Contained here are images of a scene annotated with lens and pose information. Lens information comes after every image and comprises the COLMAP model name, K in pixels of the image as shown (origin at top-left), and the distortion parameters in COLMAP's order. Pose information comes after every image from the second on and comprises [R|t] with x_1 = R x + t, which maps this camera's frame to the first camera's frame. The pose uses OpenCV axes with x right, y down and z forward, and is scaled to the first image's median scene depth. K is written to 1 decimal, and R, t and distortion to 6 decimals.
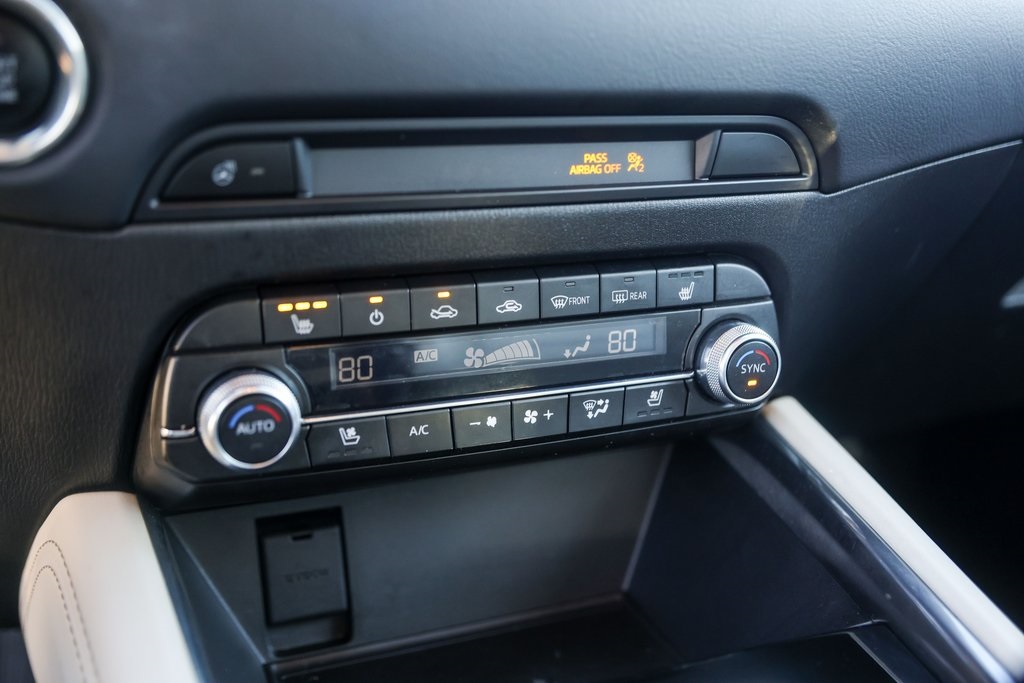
lens RADIAL K [[1067.8, 0, 512.0], [0, 1067.8, 341.5], [0, 0, 1]] dist [0.017425, 0.022032]
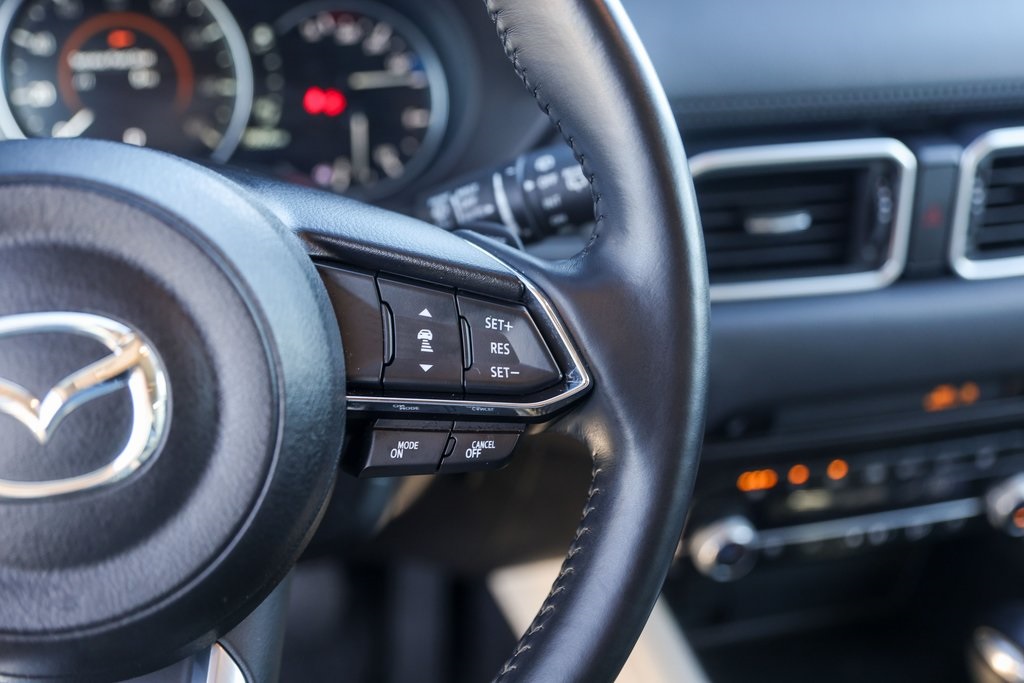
lens RADIAL K [[1067.8, 0, 512.0], [0, 1067.8, 341.5], [0, 0, 1]] dist [0.017425, 0.022032]
pose [[0.988653, 0.061514, -0.137047, -0.349377], [-0.033737, 0.979930, 0.196468, -0.536080], [0.146382, -0.189615, 0.970885, -0.603789]]
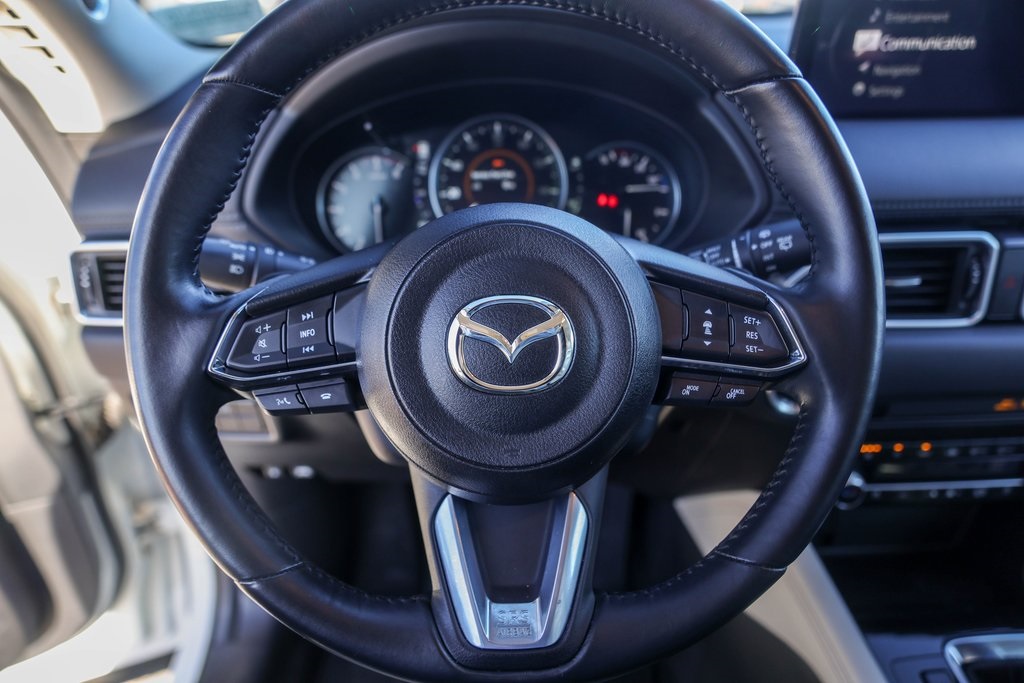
lens RADIAL K [[673.5, 0, 512.0], [0, 673.5, 341.5], [0, 0, 1]] dist [-0.017118, 0.001502]
pose [[0.934384, 0.118468, -0.335994, -0.476080], [-0.064274, 0.983674, 0.168089, -0.484966], [0.350421, -0.135464, 0.926744, -0.741905]]
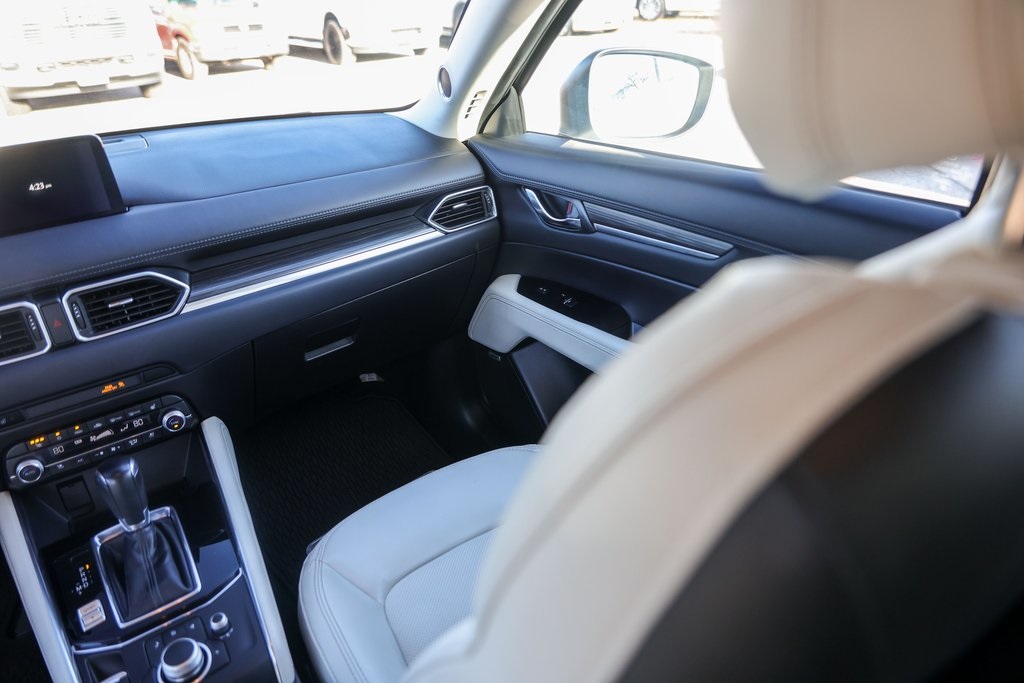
lens RADIAL K [[680.2, 0, 512.0], [0, 680.2, 341.5], [0, 0, 1]] dist [-0.023621, 0.004321]
pose [[0.968370, -0.189126, 0.162760, 1.171973], [0.165722, 0.975138, 0.147116, -0.462465], [-0.186537, -0.115490, 0.975636, -1.745054]]
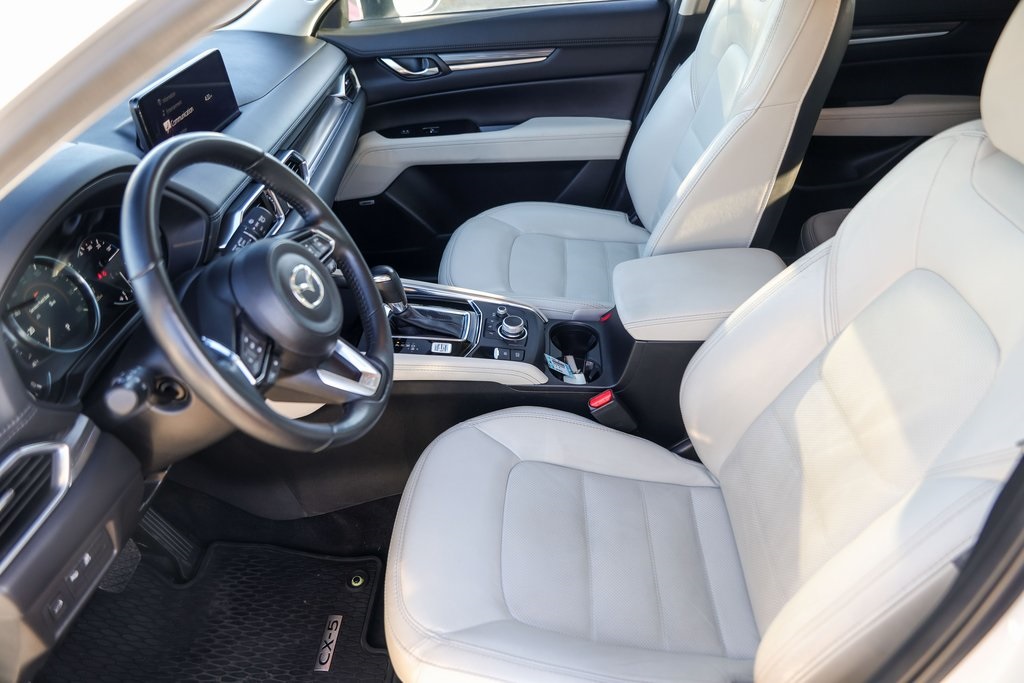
lens RADIAL K [[680.2, 0, 512.0], [0, 680.2, 341.5], [0, 0, 1]] dist [-0.023621, 0.004321]
pose [[0.416849, -0.590449, 0.691092, -2.059664], [0.380073, 0.803863, 0.457547, -0.920359], [-0.825701, 0.071937, 0.559503, -1.628391]]
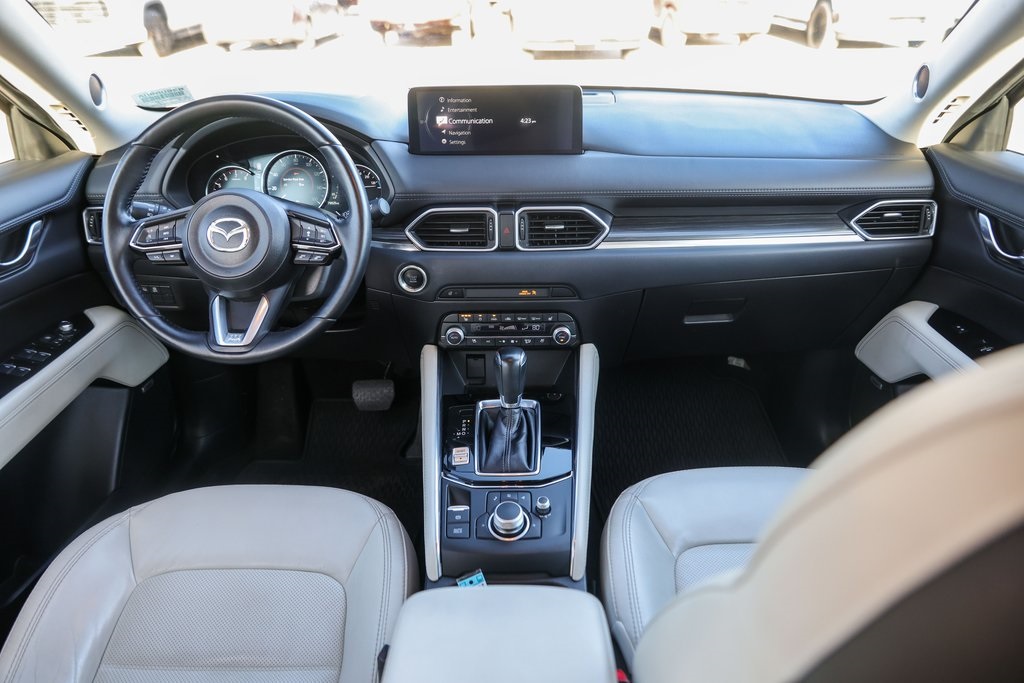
lens RADIAL K [[680.2, 0, 512.0], [0, 680.2, 341.5], [0, 0, 1]] dist [-0.023621, 0.004321]
pose [[0.920777, 0.134103, -0.366314, 1.202590], [-0.082998, 0.984900, 0.151933, -0.416978], [0.381158, -0.109493, 0.918003, -1.918693]]
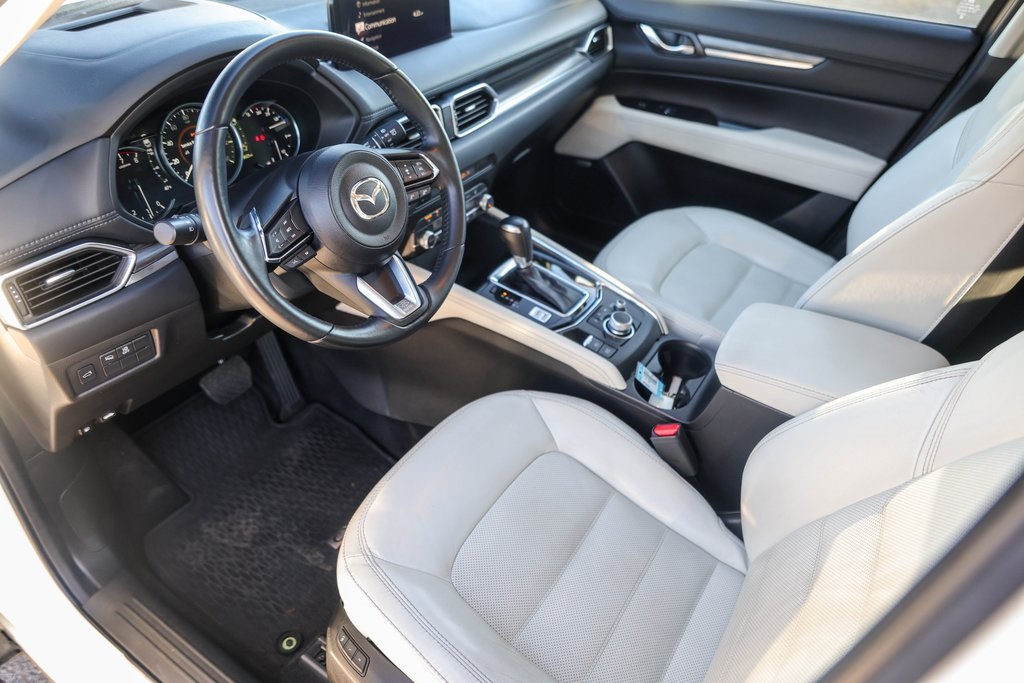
lens RADIAL K [[673.5, 0, 512.0], [0, 673.5, 341.5], [0, 0, 1]] dist [-0.017118, 0.001502]
pose [[0.821140, -0.360783, 0.442228, -1.532336], [0.190277, 0.903577, 0.383854, -0.670571], [-0.538075, -0.231052, 0.810611, -2.087175]]
